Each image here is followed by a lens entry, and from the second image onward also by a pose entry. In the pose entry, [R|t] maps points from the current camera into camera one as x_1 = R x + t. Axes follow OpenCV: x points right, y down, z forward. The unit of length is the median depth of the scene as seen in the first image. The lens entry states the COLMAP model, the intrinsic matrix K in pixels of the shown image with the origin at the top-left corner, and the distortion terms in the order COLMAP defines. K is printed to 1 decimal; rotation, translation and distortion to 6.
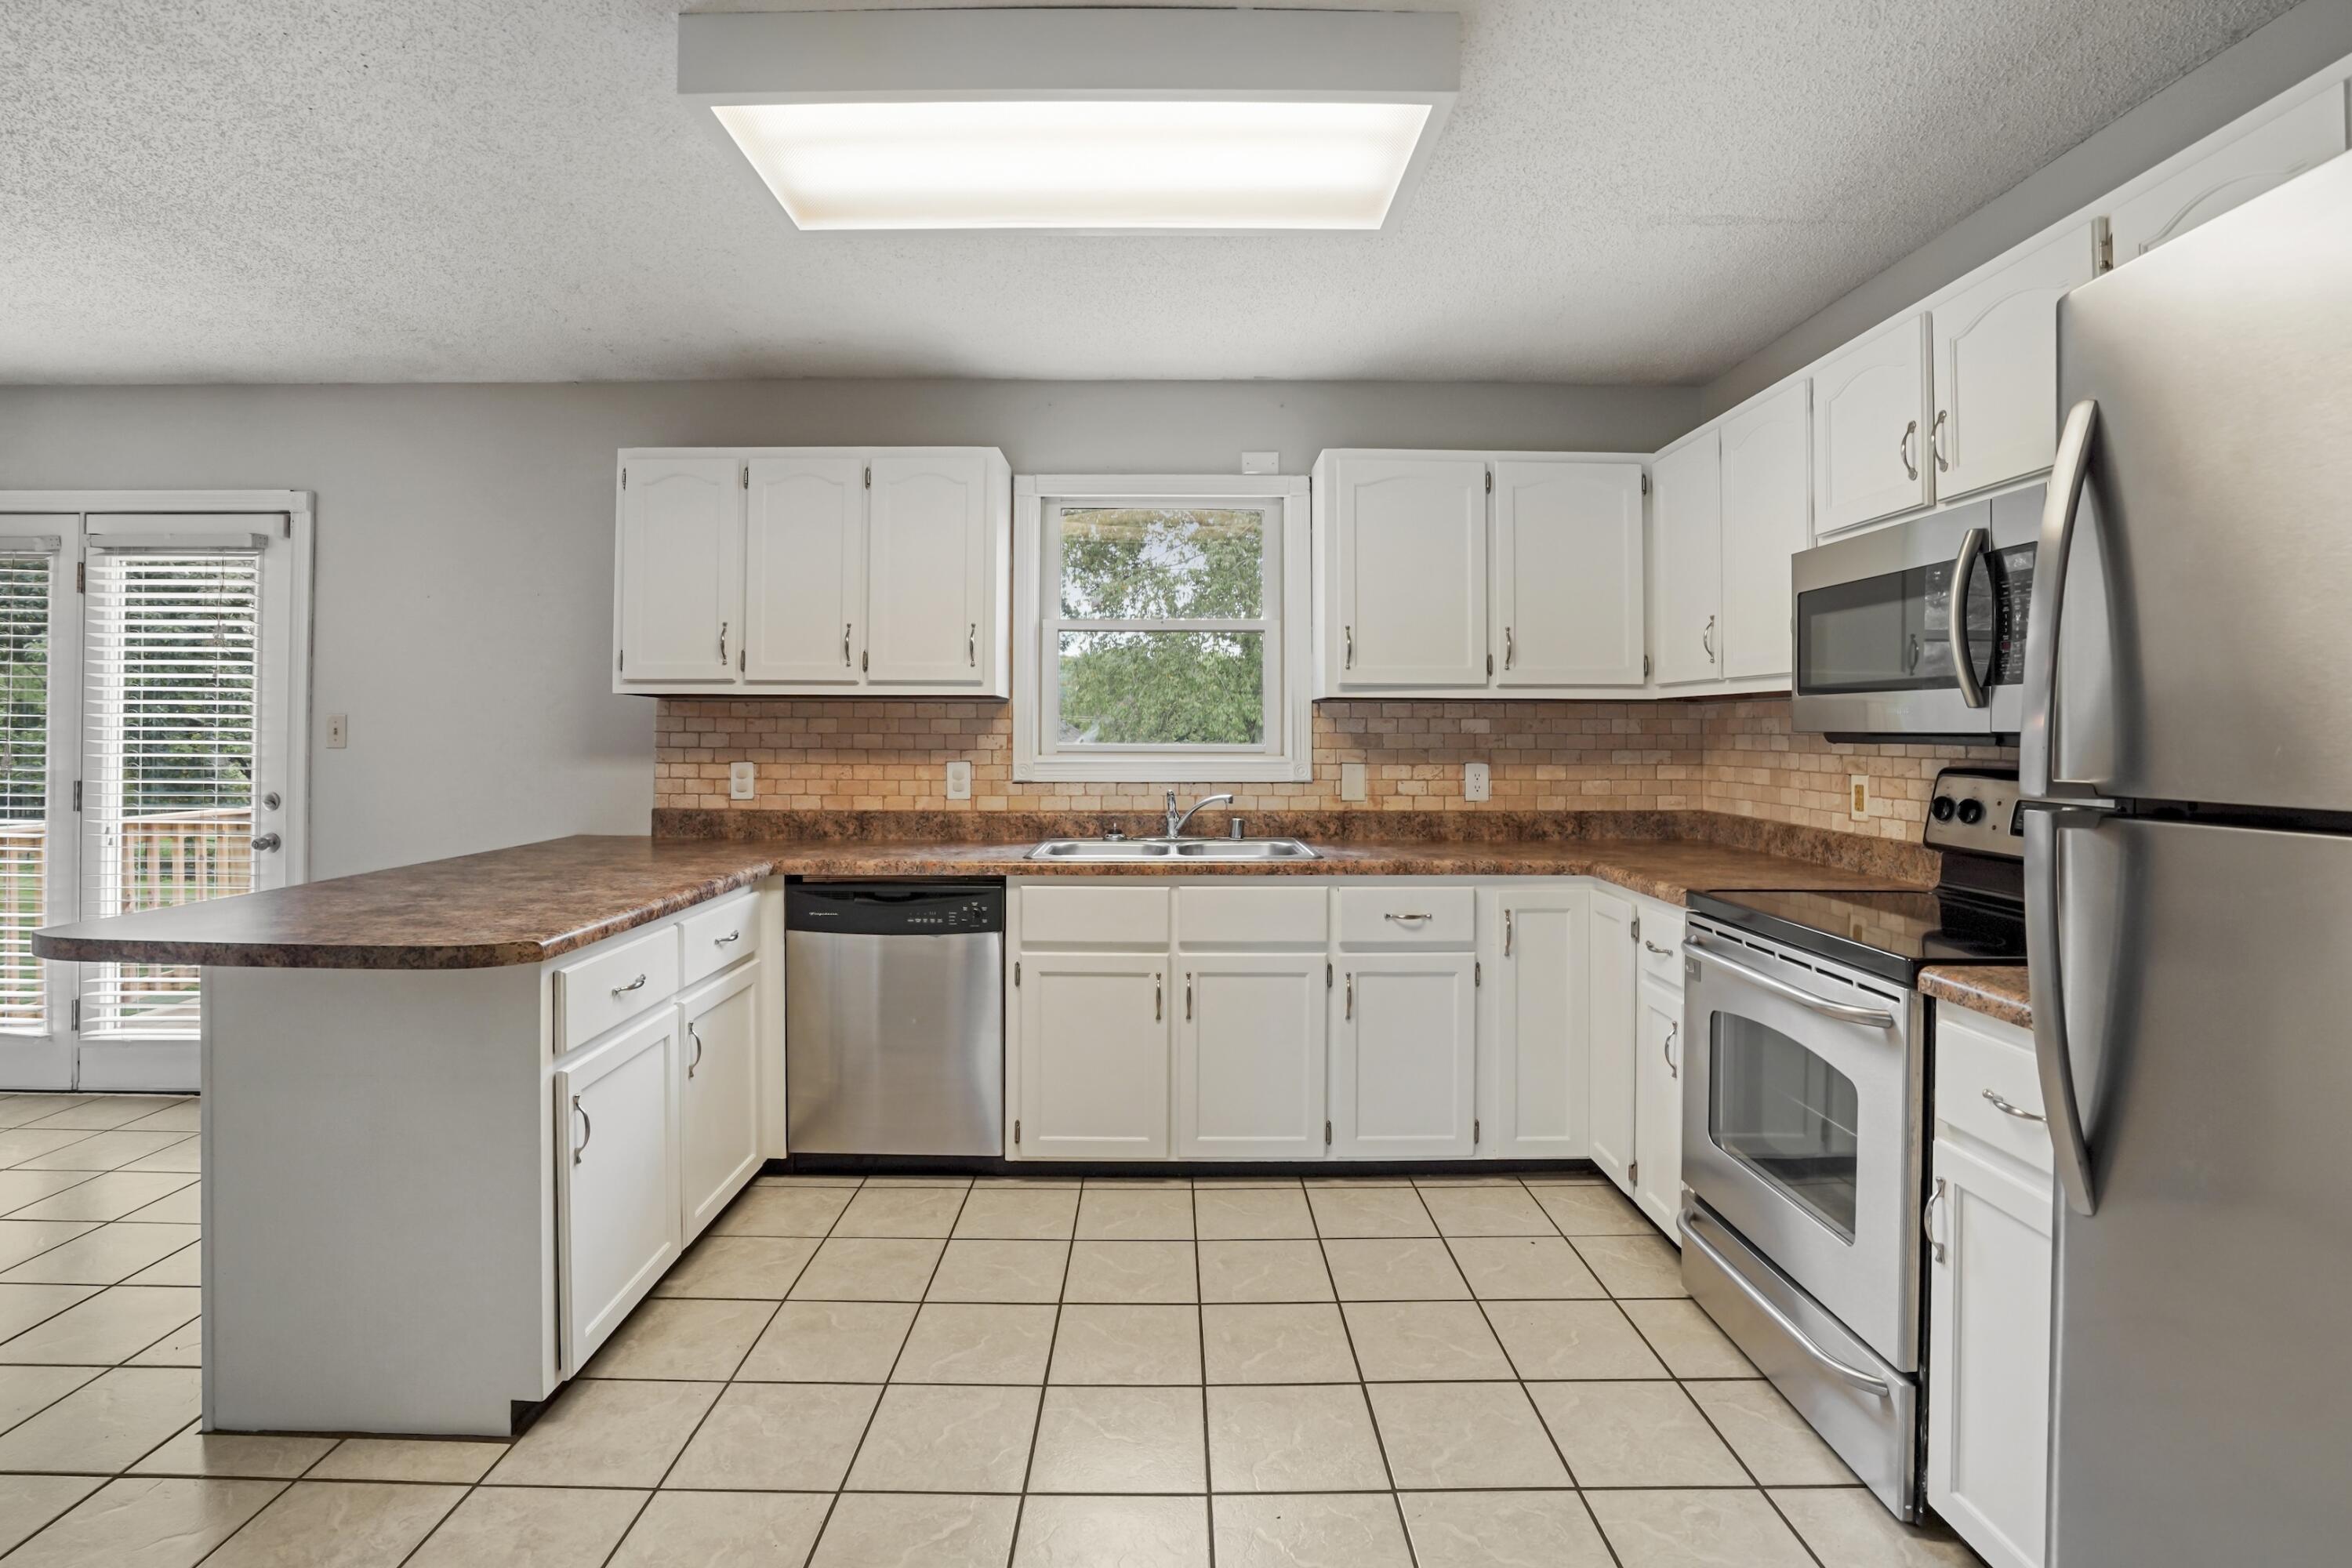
lens RADIAL K [[1086.4, 0, 1167.6], [0, 1086.4, 752.9], [0, 0, 1]] dist [-0.010819, 0.000595]
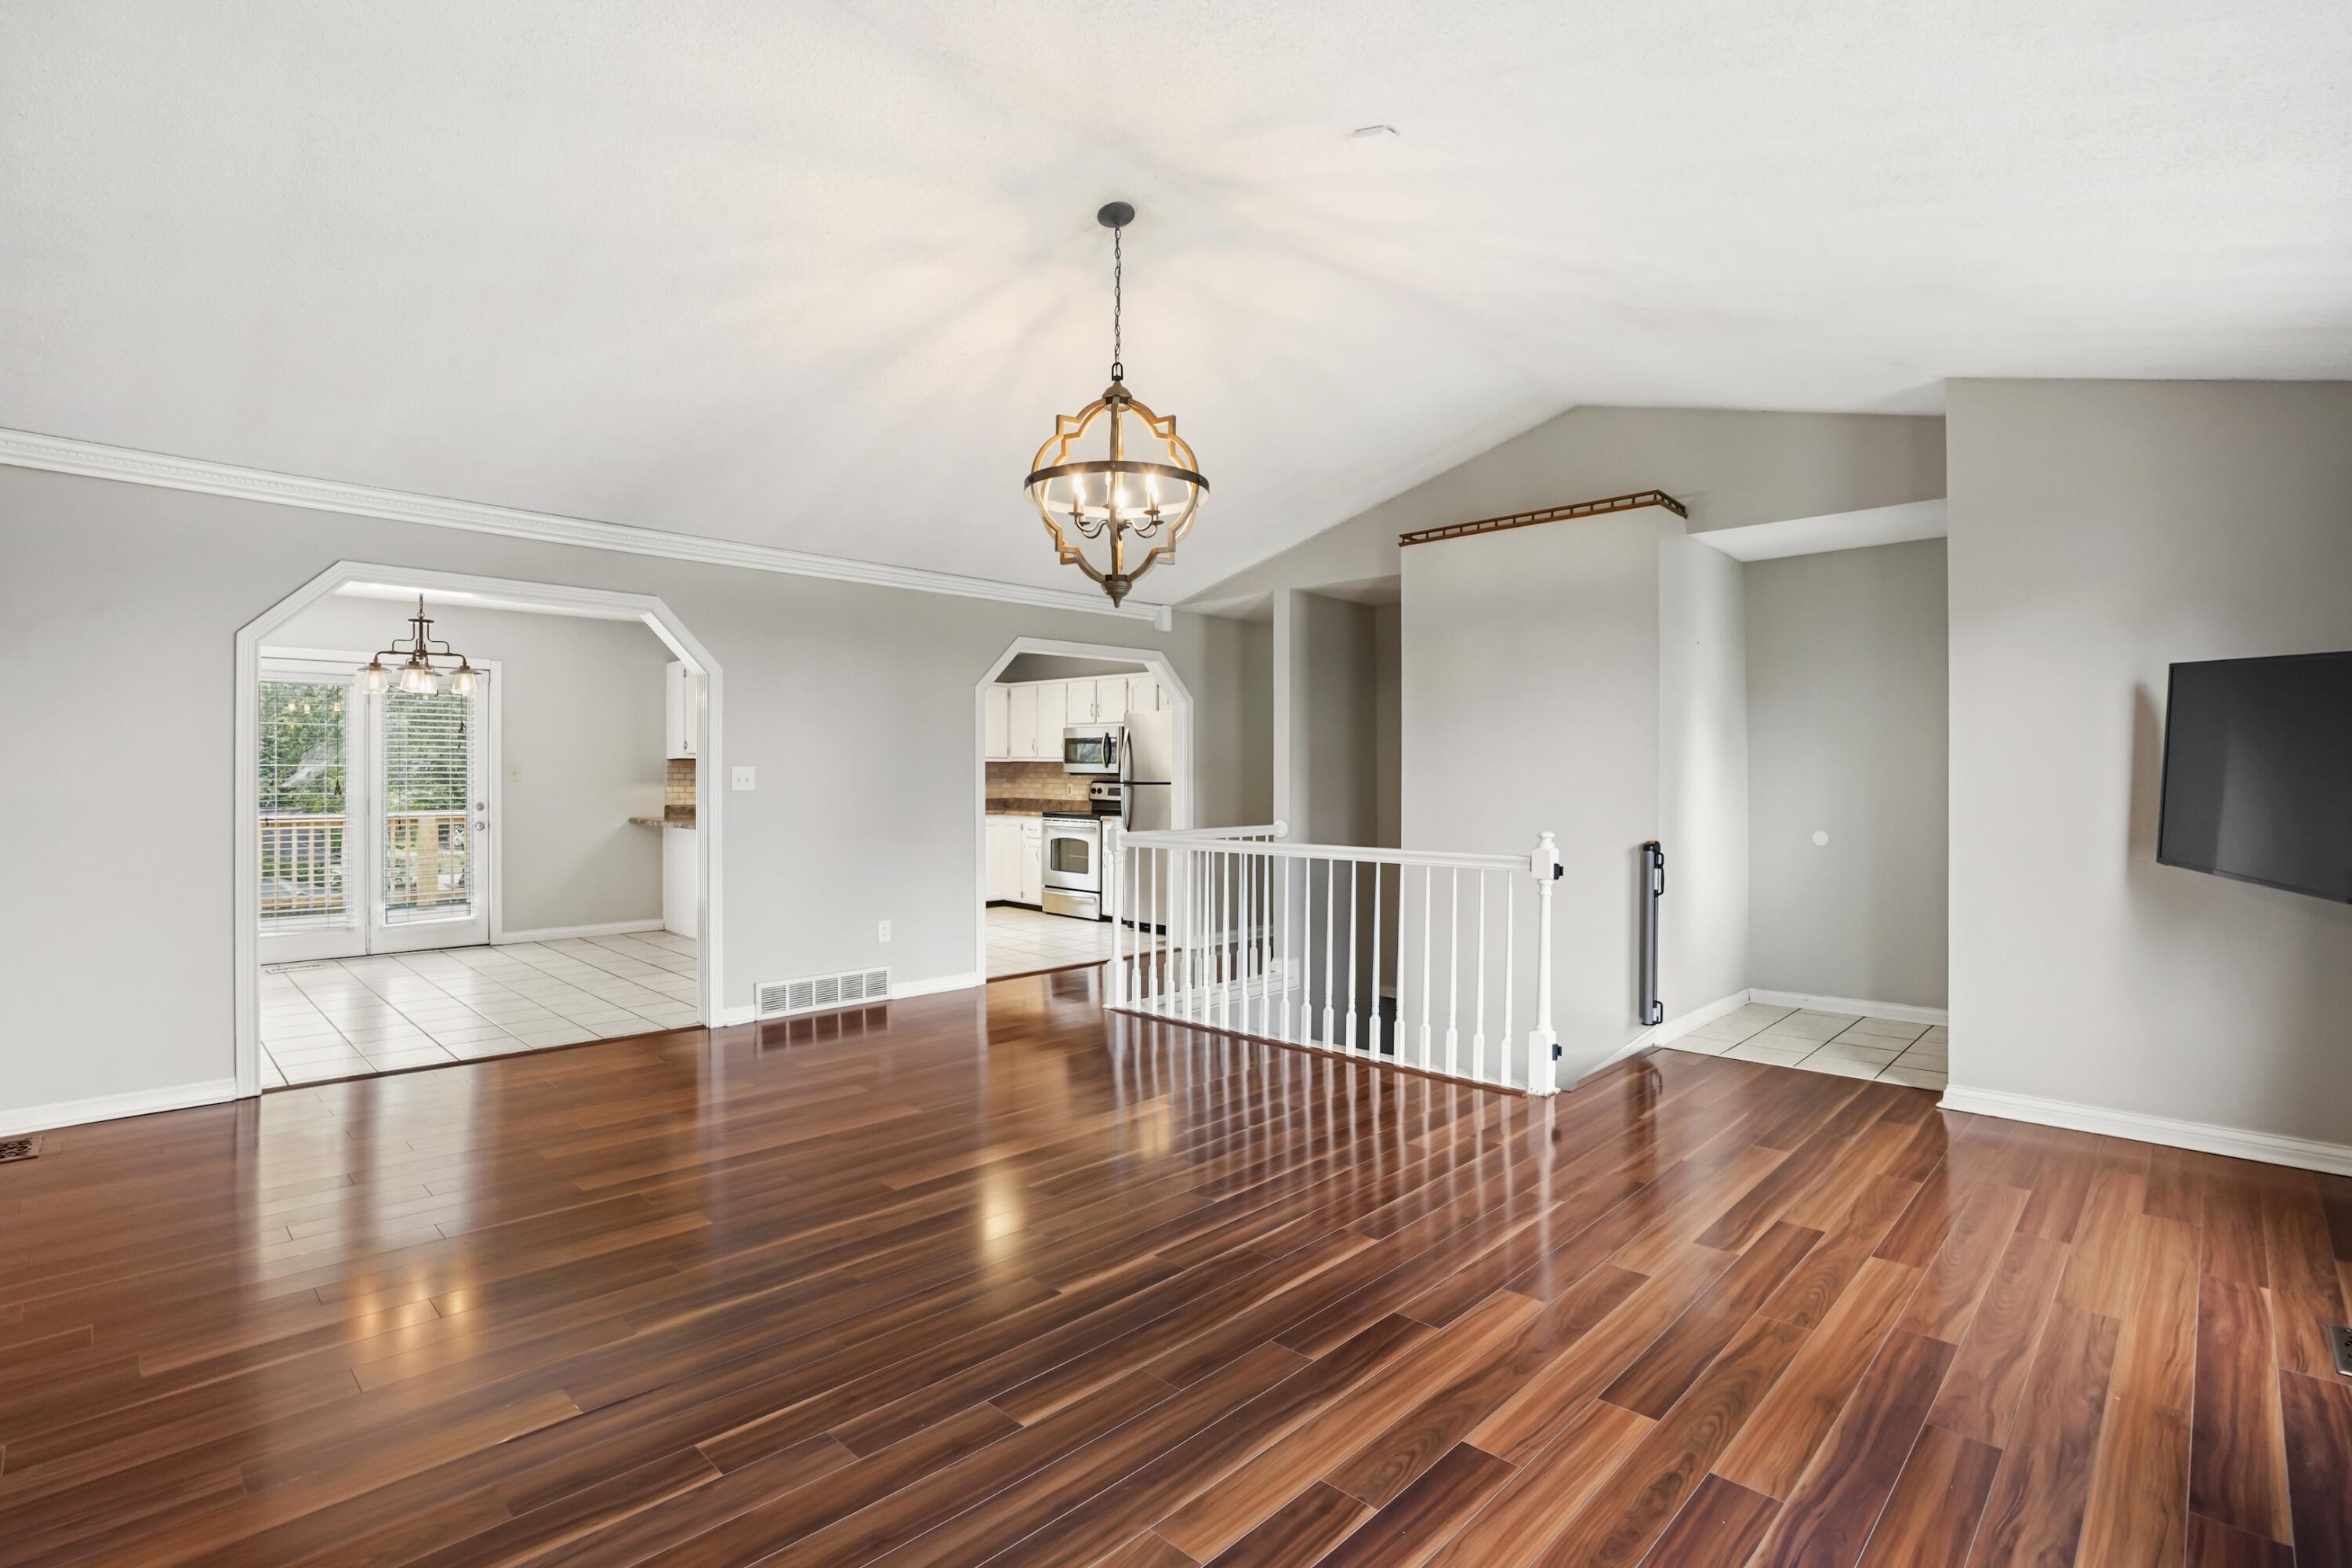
lens RADIAL K [[1086.4, 0, 1167.6], [0, 1086.4, 752.9], [0, 0, 1]] dist [-0.010819, 0.000595]
pose [[0.700043, 0.011261, 0.714012, -2.153804], [0.017405, 0.999310, -0.032825, 0.051317], [-0.713889, 0.035406, 0.699364, -2.225565]]
